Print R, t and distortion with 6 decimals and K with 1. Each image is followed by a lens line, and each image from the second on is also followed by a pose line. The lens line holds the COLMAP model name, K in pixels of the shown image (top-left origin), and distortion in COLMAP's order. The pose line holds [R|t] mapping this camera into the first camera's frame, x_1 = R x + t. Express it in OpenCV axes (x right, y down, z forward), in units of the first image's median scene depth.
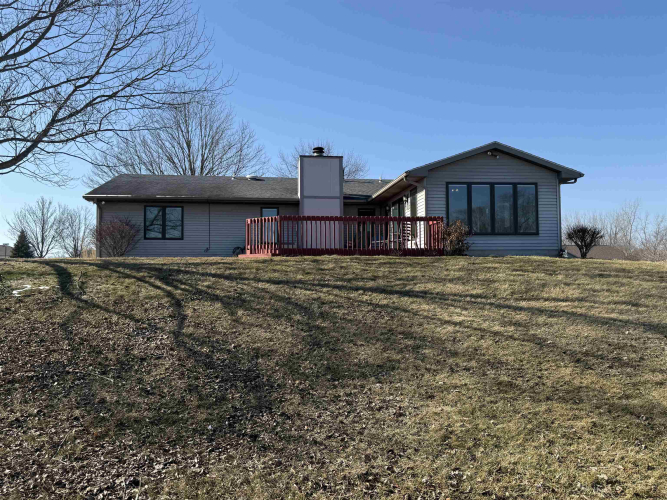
lens RADIAL K [[571.9, 0, 333.1], [0, 571.9, 247.8], [0, 0, 1]] dist [0.030889, -0.024845]
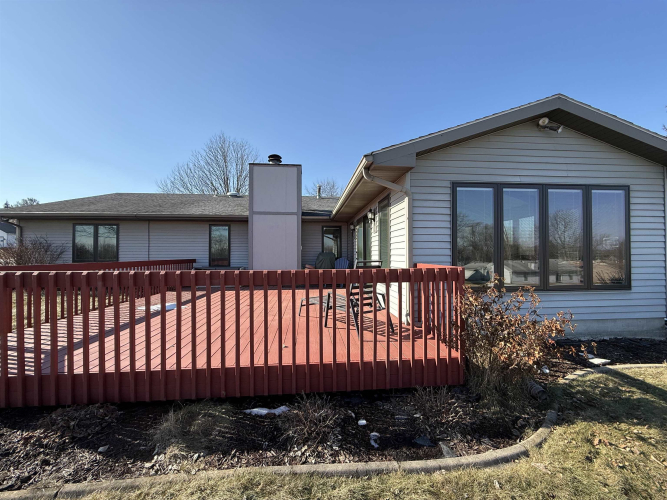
lens RADIAL K [[262.7, 0, 333.3], [0, 262.7, 252.1], [0, 0, 1]] dist [-0.002686, -0.000421]
pose [[0.998088, 0.008872, -0.061164, 0.126022], [-0.005218, 0.998206, 0.059648, -0.077043], [0.061584, -0.059215, 0.996344, 0.868593]]
